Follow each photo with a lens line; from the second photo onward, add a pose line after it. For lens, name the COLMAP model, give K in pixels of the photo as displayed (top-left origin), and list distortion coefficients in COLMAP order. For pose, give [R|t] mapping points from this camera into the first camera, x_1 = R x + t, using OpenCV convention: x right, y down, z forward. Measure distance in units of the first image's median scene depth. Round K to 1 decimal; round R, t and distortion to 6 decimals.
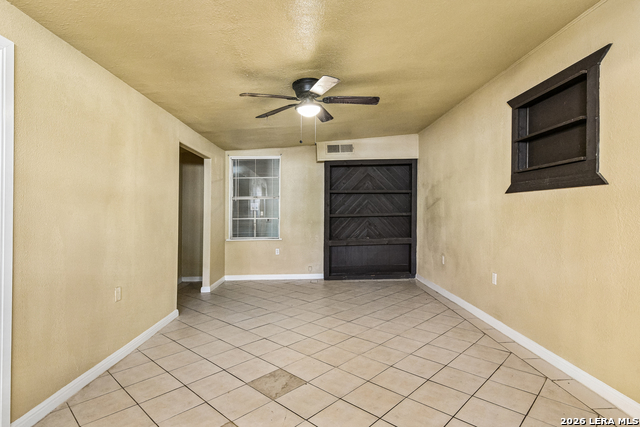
lens RADIAL K [[332.5, 0, 320.0], [0, 332.5, 213.5], [0, 0, 1]] dist [0.002811, 0.000203]
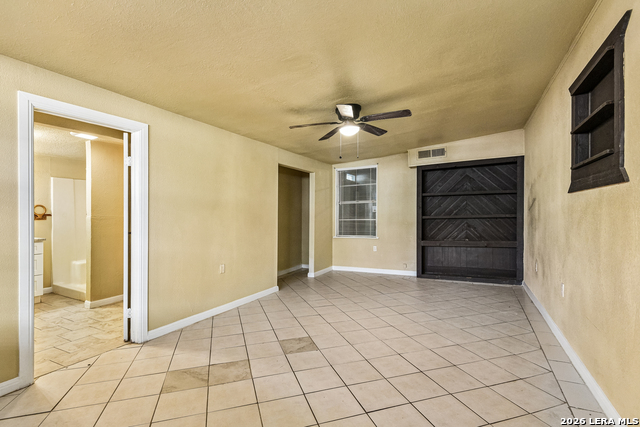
lens RADIAL K [[303.3, 0, 320.0], [0, 303.3, 213.5], [0, 0, 1]] dist [0.000837, -0.000861]
pose [[0.879348, -0.004269, -0.476161, 0.204292], [0.002811, 0.999989, -0.003774, -0.003131], [0.476172, 0.001980, 0.879350, -0.007542]]
